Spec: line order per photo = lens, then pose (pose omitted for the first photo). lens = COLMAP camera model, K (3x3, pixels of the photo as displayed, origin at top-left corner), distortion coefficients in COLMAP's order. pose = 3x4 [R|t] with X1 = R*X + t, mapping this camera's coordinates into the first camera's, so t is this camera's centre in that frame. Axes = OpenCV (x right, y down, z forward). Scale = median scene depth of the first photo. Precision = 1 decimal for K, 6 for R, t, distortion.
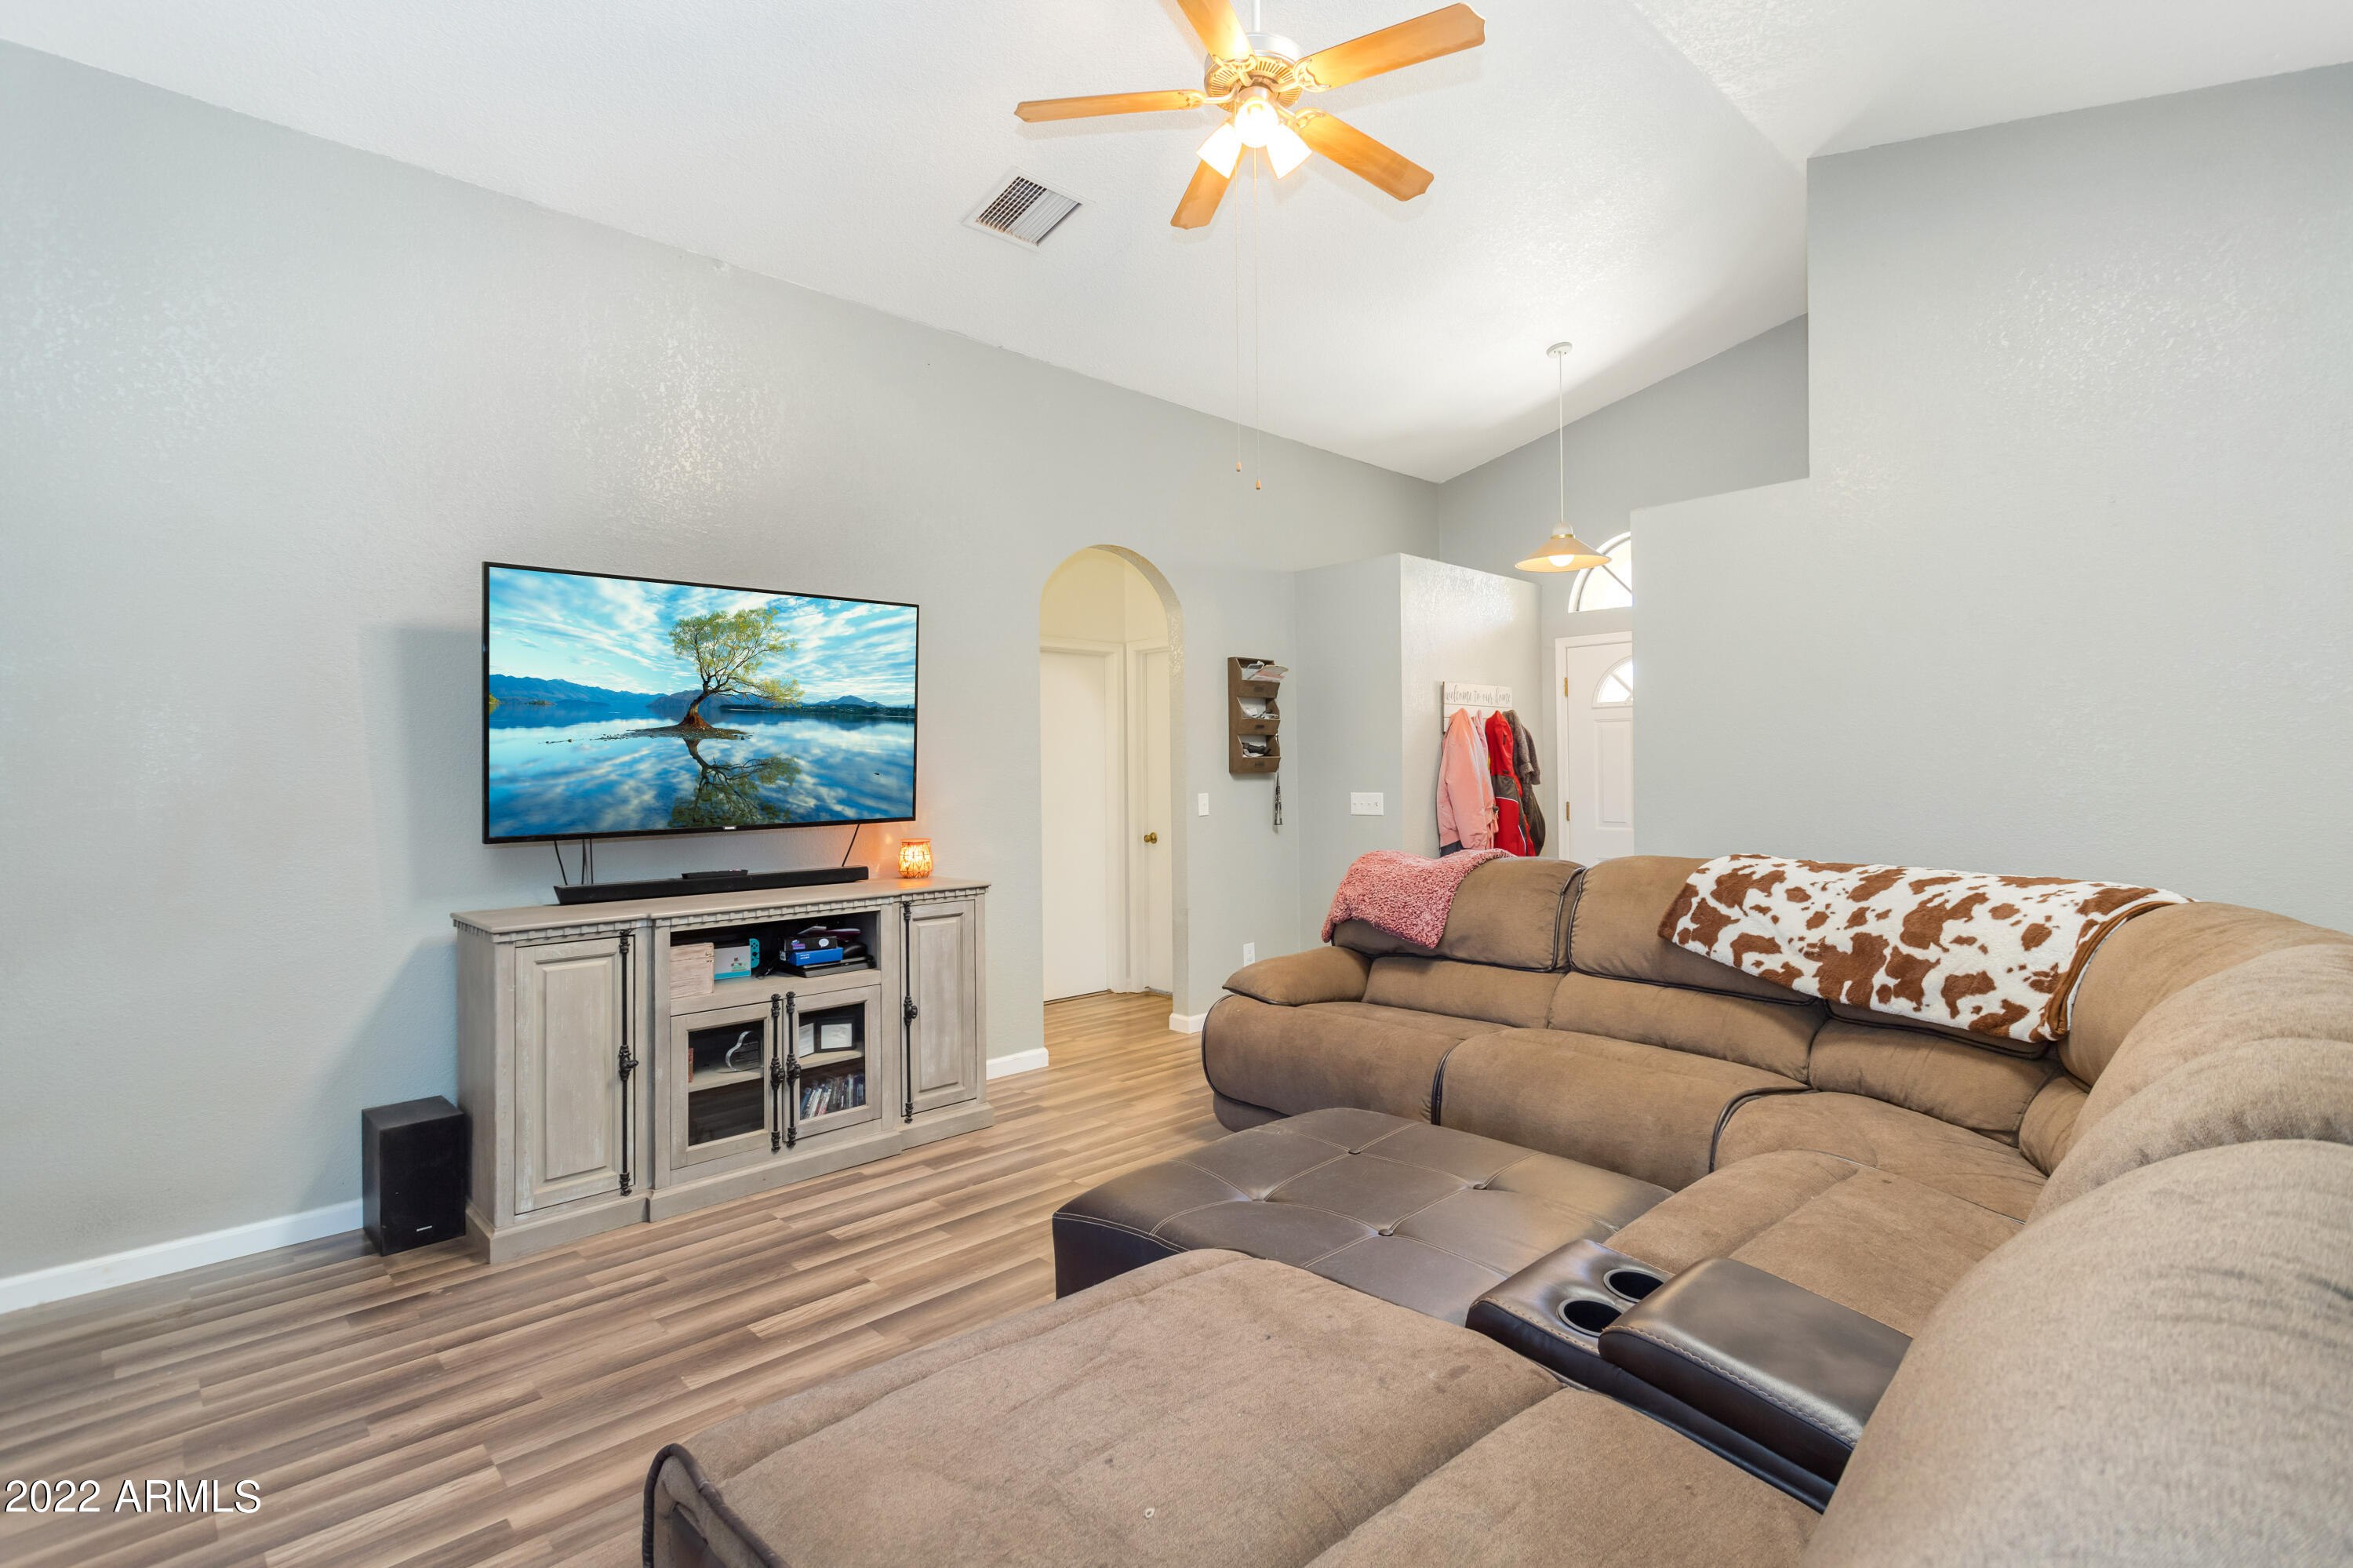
lens RADIAL K [[1132.1, 0, 1177.8], [0, 1132.1, 771.4], [0, 0, 1]] dist [-0.003926, 0.003321]
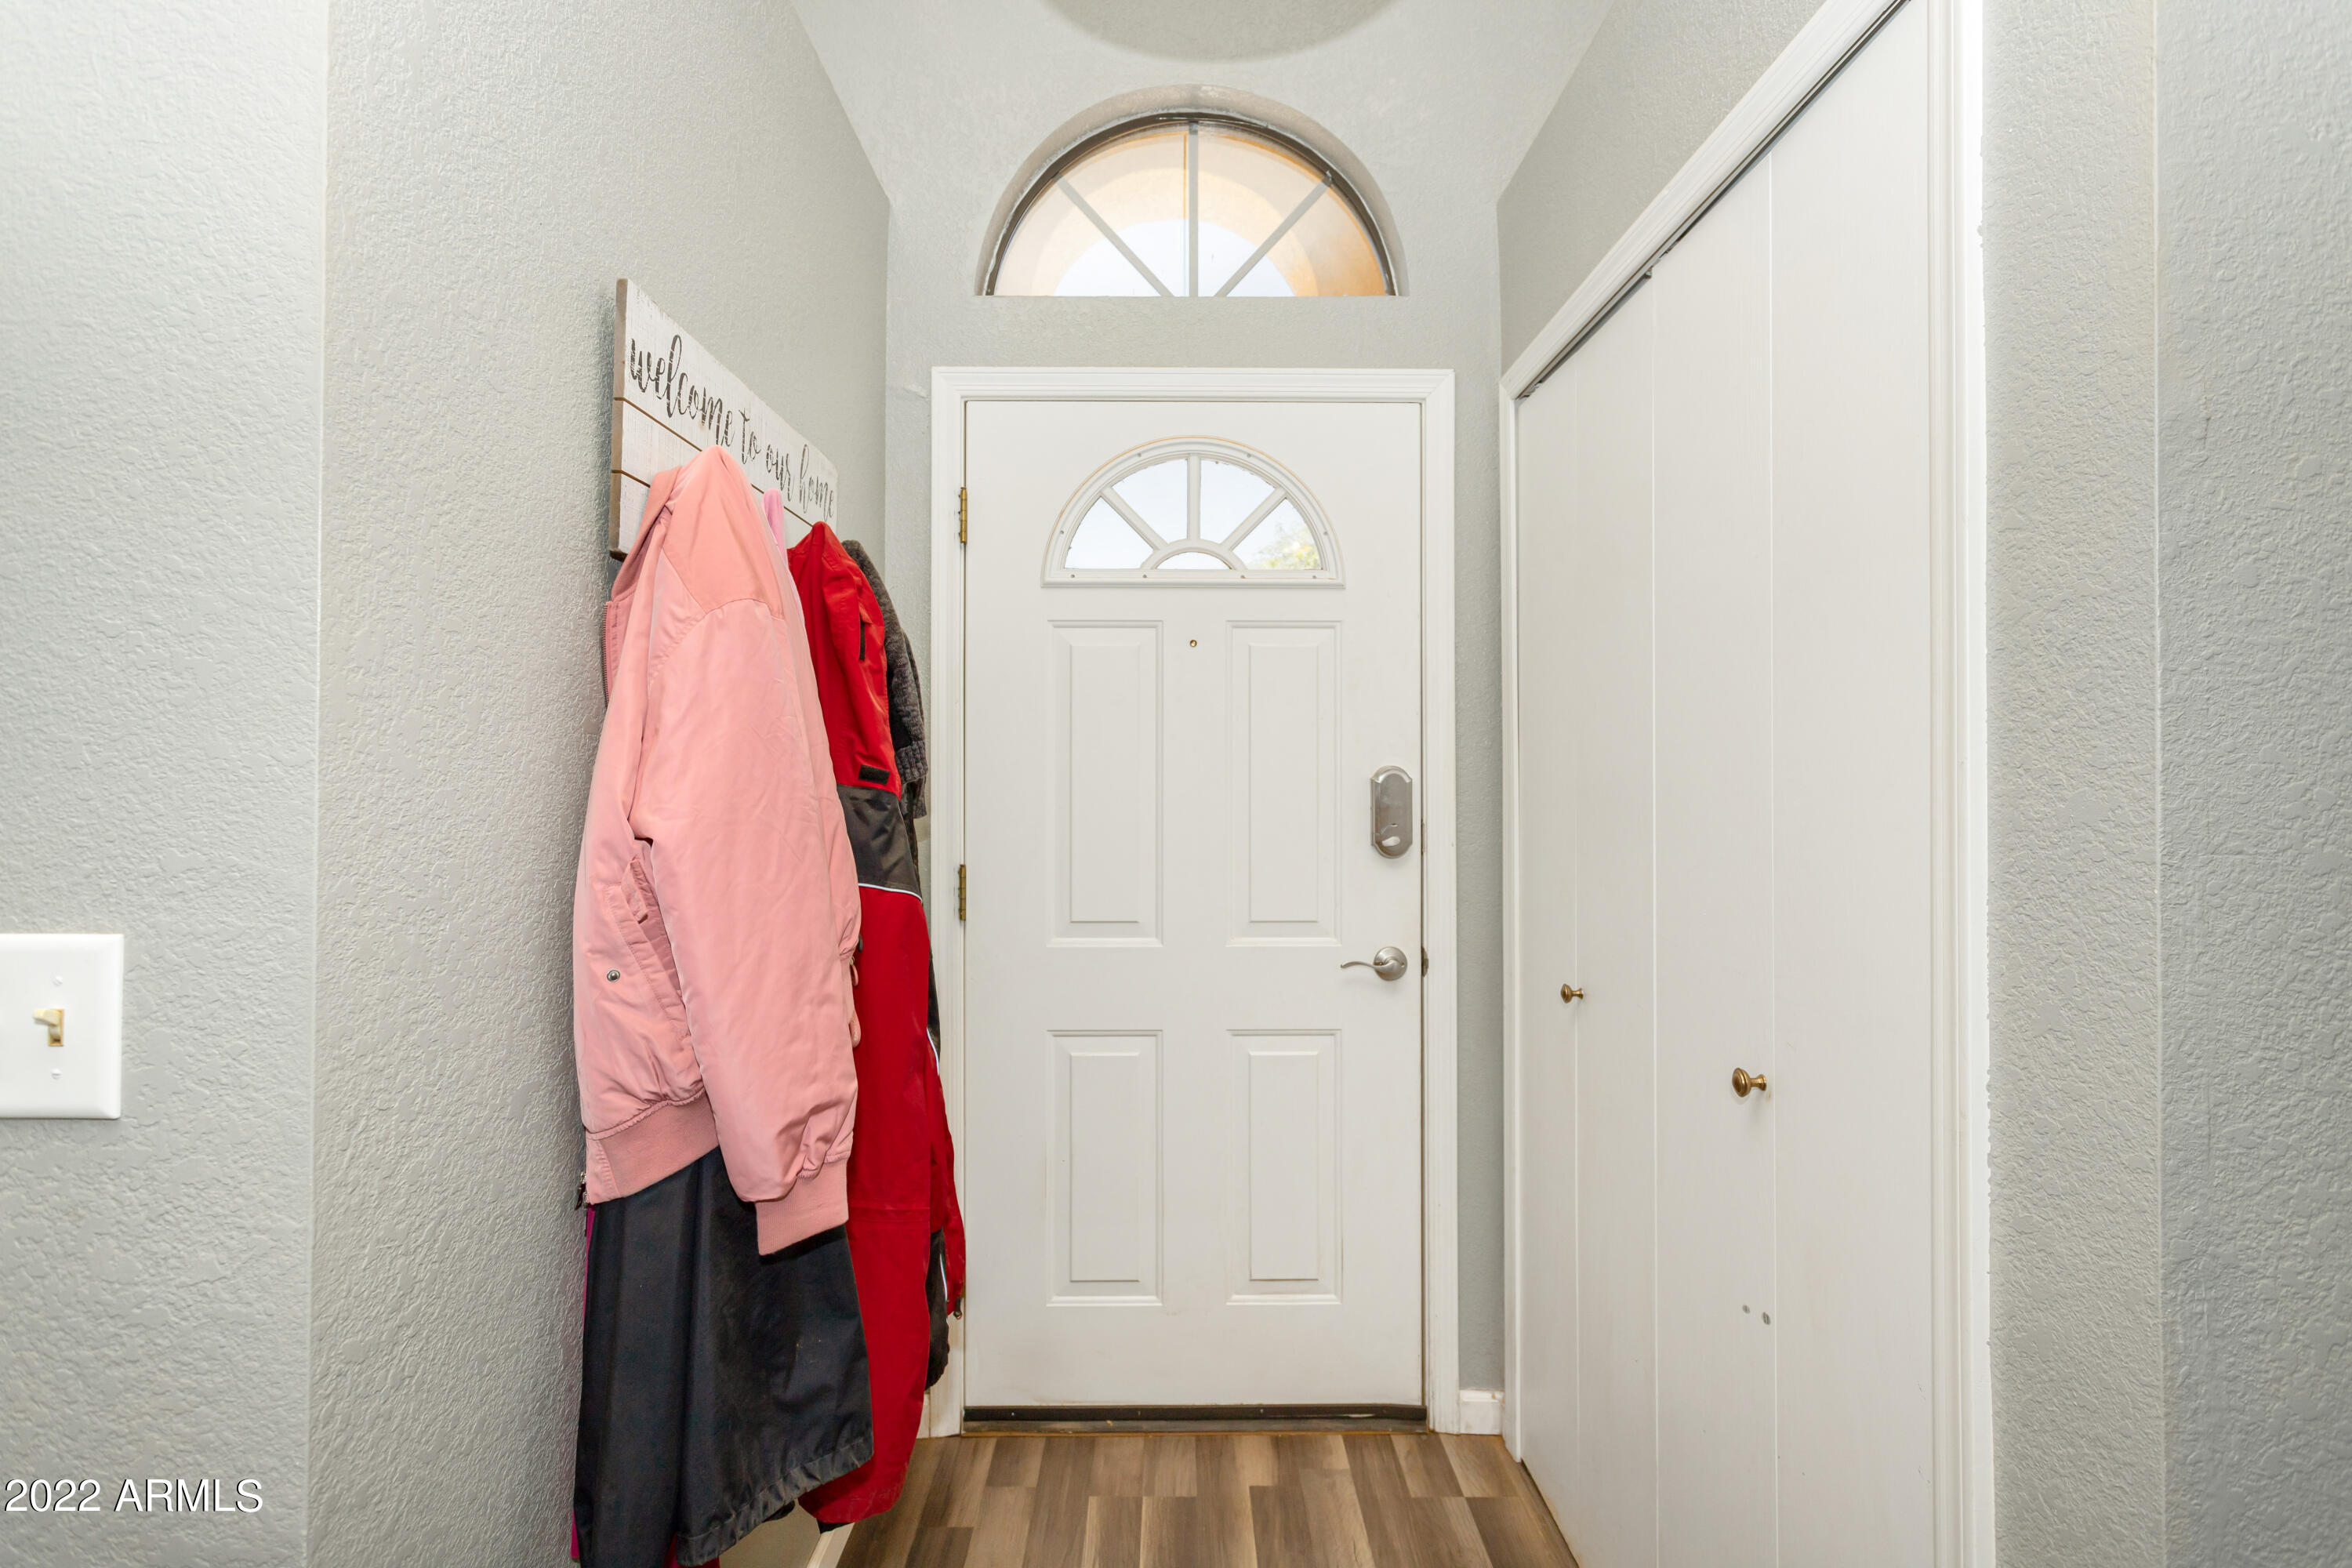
lens RADIAL K [[1131.6, 0, 1177.4], [0, 1131.6, 758.9], [0, 0, 1]] dist [-0.003926, 0.003321]
pose [[0.700700, 0.015029, 0.713298, 0.206216], [-0.011279, 0.999887, -0.009988, -0.001173], [-0.713367, -0.001047, 0.700790, 0.984602]]
